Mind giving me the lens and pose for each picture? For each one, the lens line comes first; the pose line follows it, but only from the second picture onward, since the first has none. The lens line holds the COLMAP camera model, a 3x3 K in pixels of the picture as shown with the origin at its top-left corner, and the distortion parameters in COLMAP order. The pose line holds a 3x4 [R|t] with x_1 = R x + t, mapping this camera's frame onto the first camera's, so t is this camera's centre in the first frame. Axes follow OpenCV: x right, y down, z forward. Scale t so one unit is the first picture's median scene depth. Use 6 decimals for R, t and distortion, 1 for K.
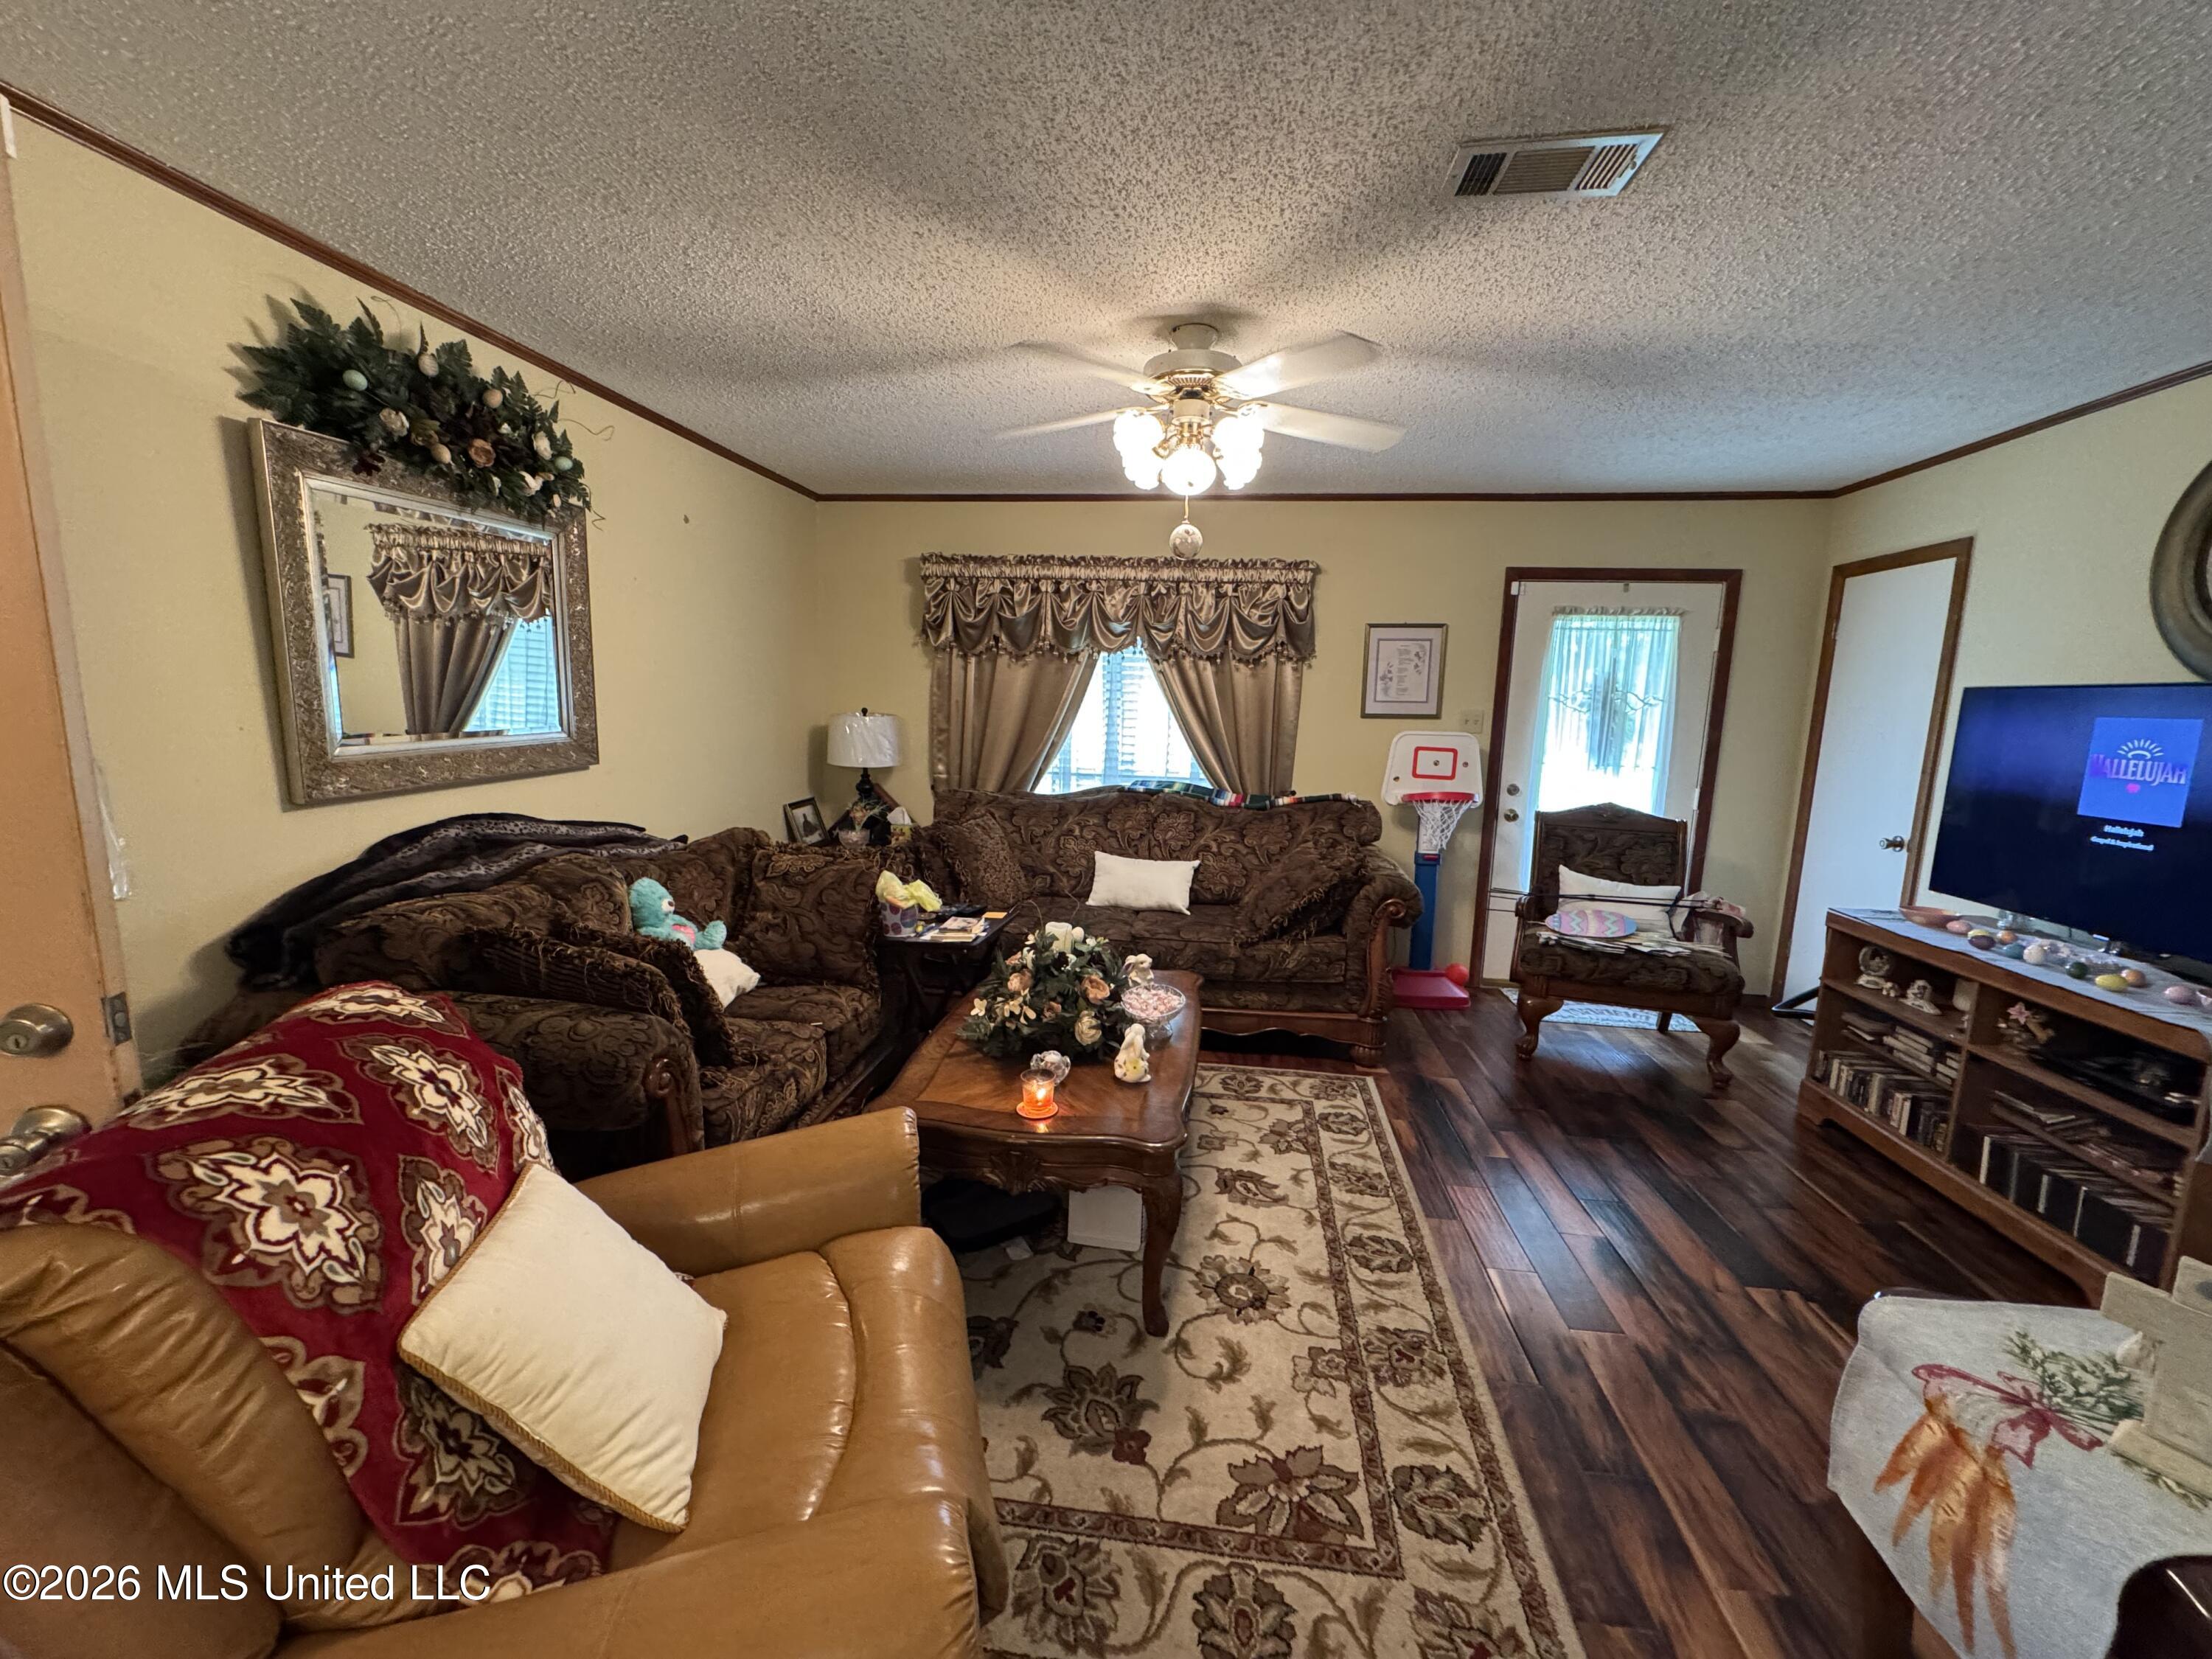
lens RADIAL K [[879.4, 0, 1105.1], [0, 879.4, 833.7], [0, 0, 1]] dist [-0.000827, -0.000432]
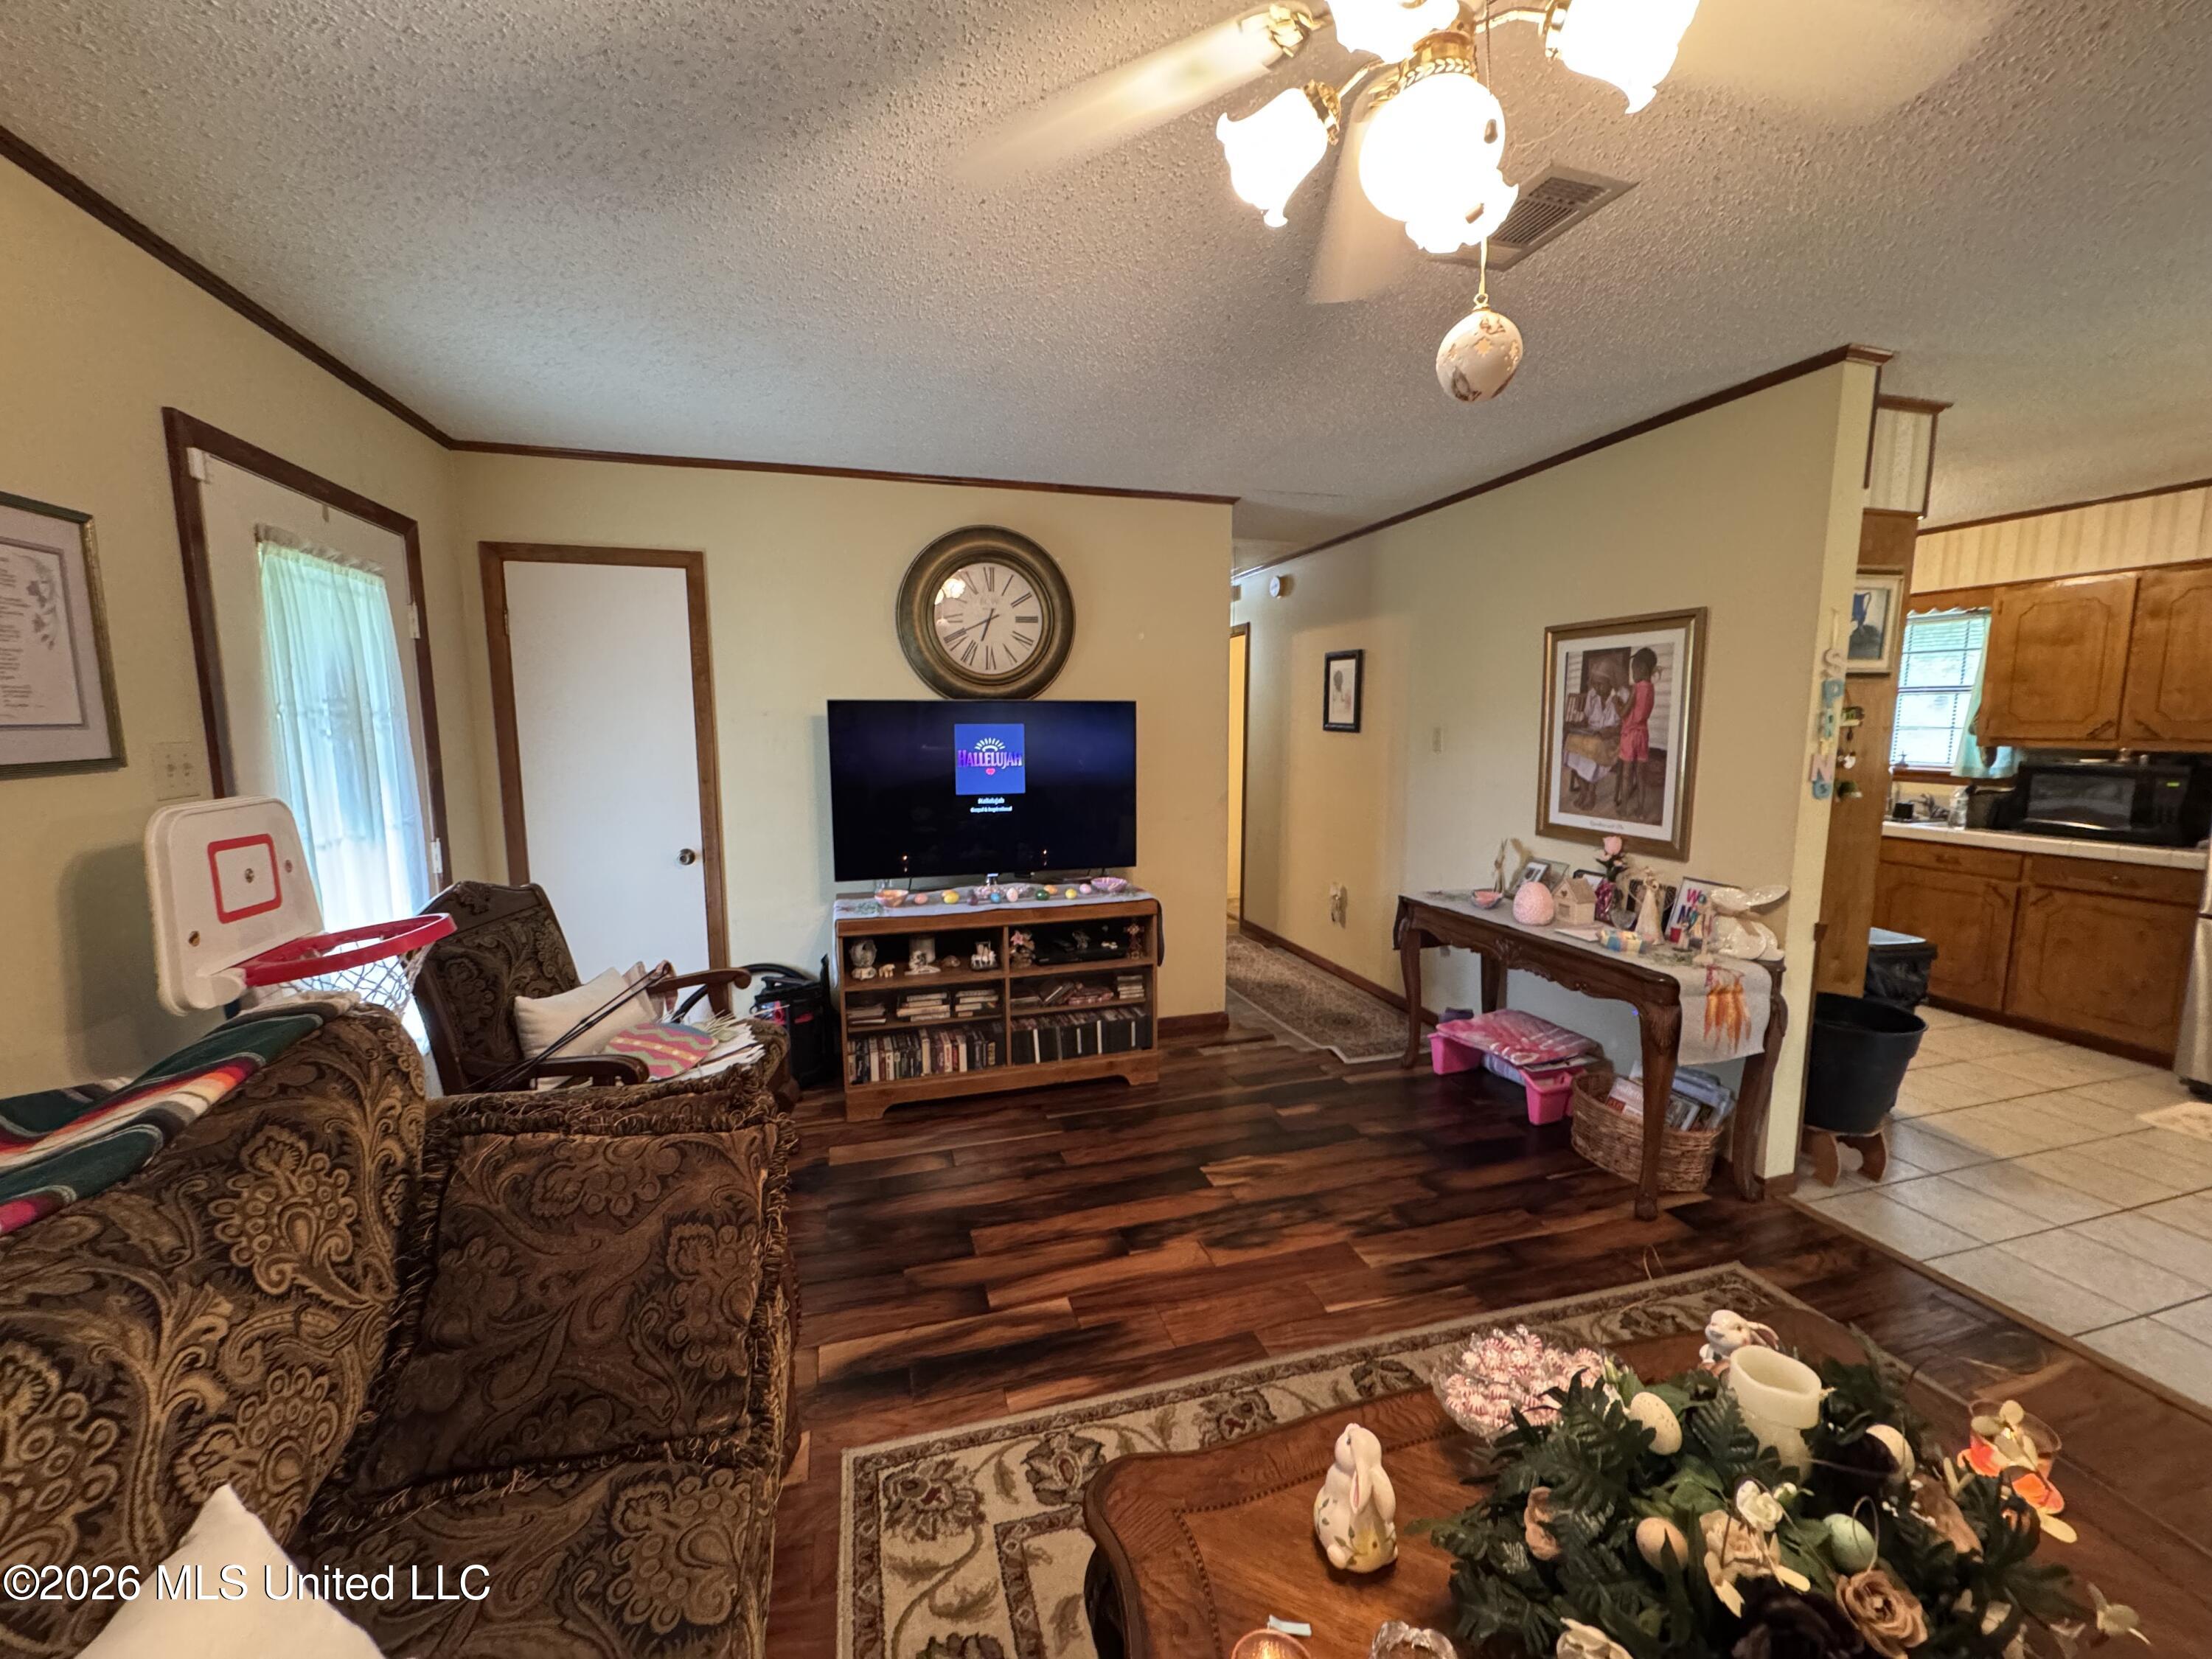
lens RADIAL K [[879.4, 0, 1103.2], [0, 879.4, 828.2], [0, 0, 1]] dist [-0.000827, -0.000432]
pose [[-0.402232, -0.132779, 0.905858, -0.211125], [0.131480, 0.970794, 0.200679, -0.193115], [-0.906048, 0.199822, -0.373027, 1.172476]]
